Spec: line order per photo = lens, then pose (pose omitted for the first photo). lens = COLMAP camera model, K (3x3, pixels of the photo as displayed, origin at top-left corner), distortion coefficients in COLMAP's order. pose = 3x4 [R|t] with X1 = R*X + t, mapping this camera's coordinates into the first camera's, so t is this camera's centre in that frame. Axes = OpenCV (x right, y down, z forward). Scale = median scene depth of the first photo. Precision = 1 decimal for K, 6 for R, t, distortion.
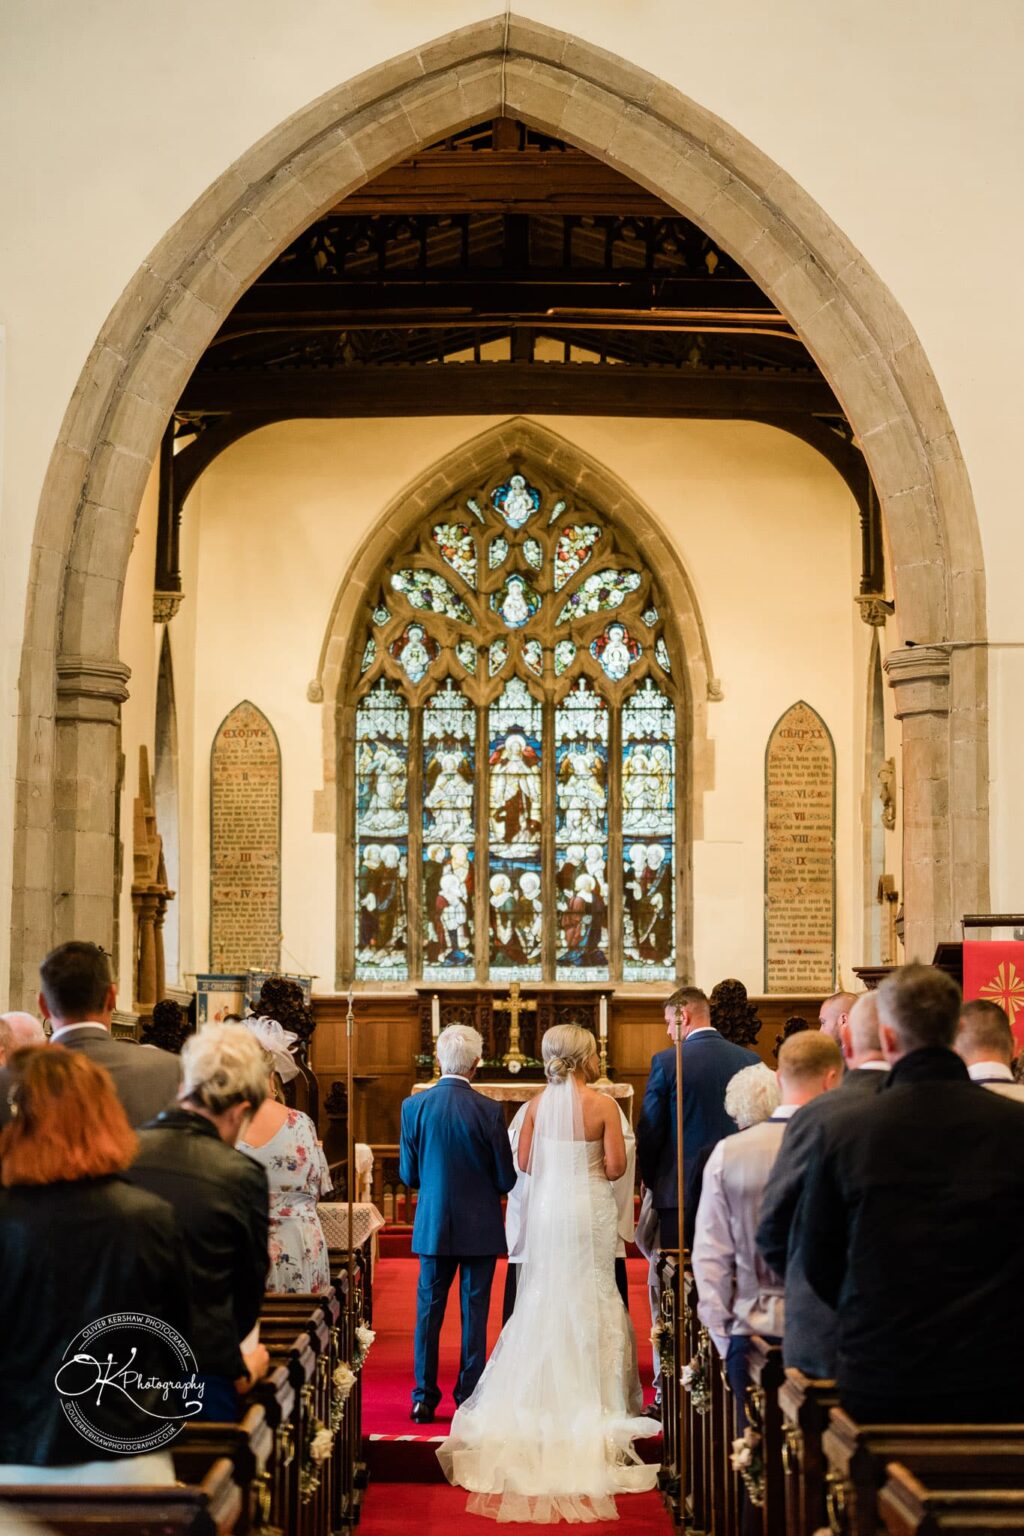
lens RADIAL K [[3212.1, 0, 506.7], [0, 3212.1, 760.8], [0, 0, 1]] dist [-0.077700, 0.000000]
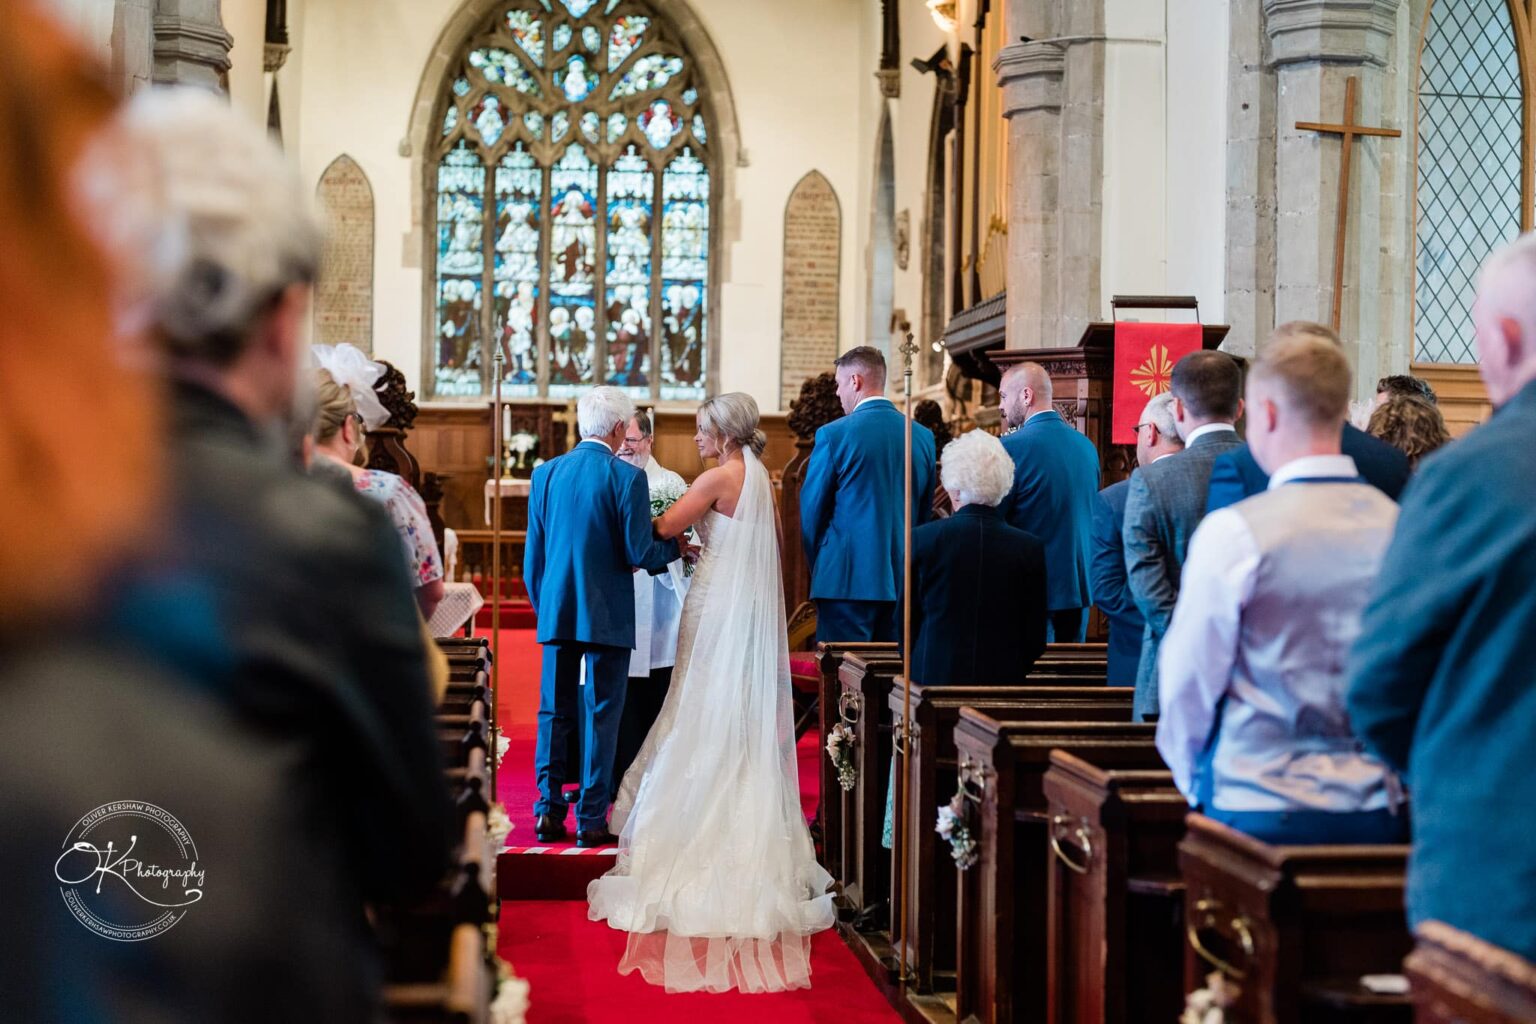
lens RADIAL K [[2215.0, 0, 795.7], [0, 2215.0, 483.5], [0, 0, 1]] dist [-0.009748, 0.000000]
pose [[0.992114, 0.015728, 0.124346, -0.016527], [-0.027302, 0.995391, 0.091929, 0.022374], [-0.122327, -0.094598, 0.987971, 0.171157]]
